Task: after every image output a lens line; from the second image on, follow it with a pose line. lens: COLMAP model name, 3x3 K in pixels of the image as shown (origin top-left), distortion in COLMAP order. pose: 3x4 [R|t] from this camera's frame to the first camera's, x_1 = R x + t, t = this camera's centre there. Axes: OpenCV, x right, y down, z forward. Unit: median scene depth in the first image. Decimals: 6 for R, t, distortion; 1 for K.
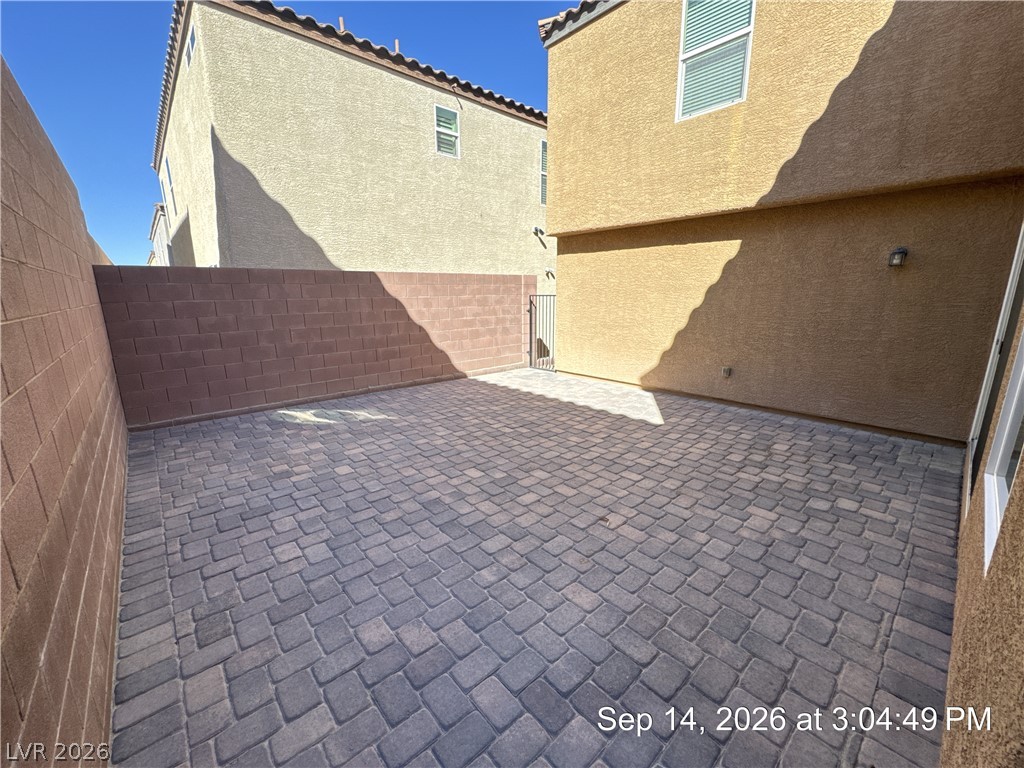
lens RADIAL K [[409.2, 0, 511.6], [0, 409.2, 383.8], [0, 0, 1]] dist [-0.002451, 0.000562]
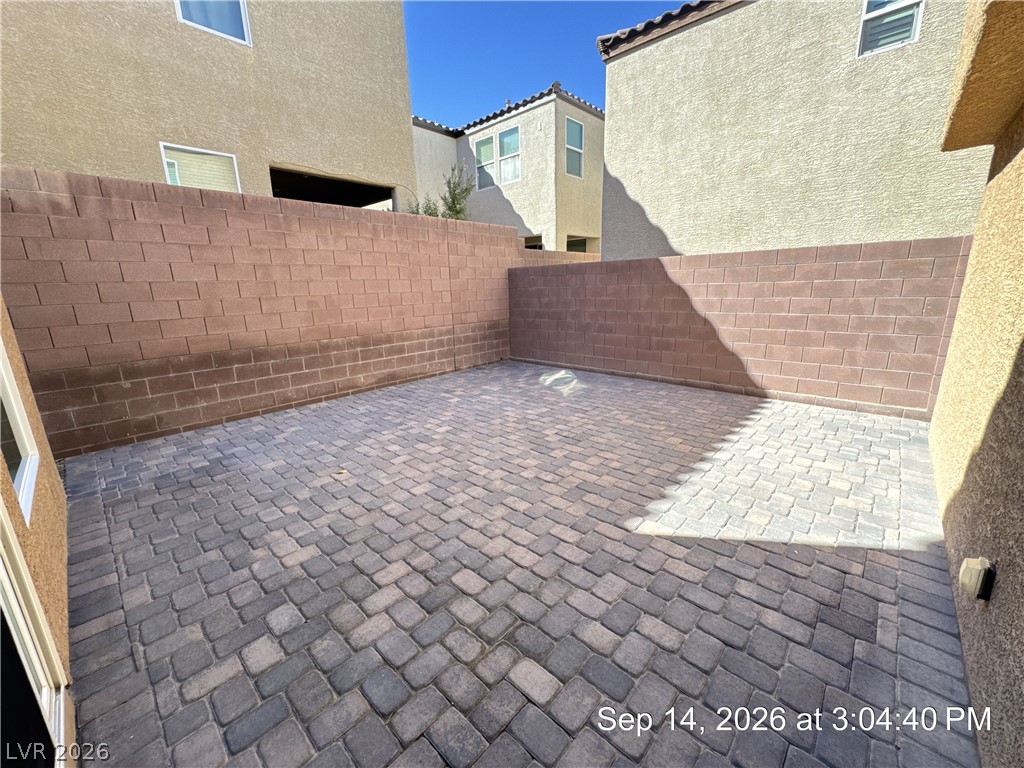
lens RADIAL K [[409.2, 0, 515.4], [0, 409.2, 383.3], [0, 0, 1]] dist [-0.002451, 0.000562]
pose [[0.100488, 0.237463, -0.966185, 0.831086], [-0.190096, 0.957793, 0.215629, -0.173648], [0.976609, 0.162000, 0.141388, 0.752368]]
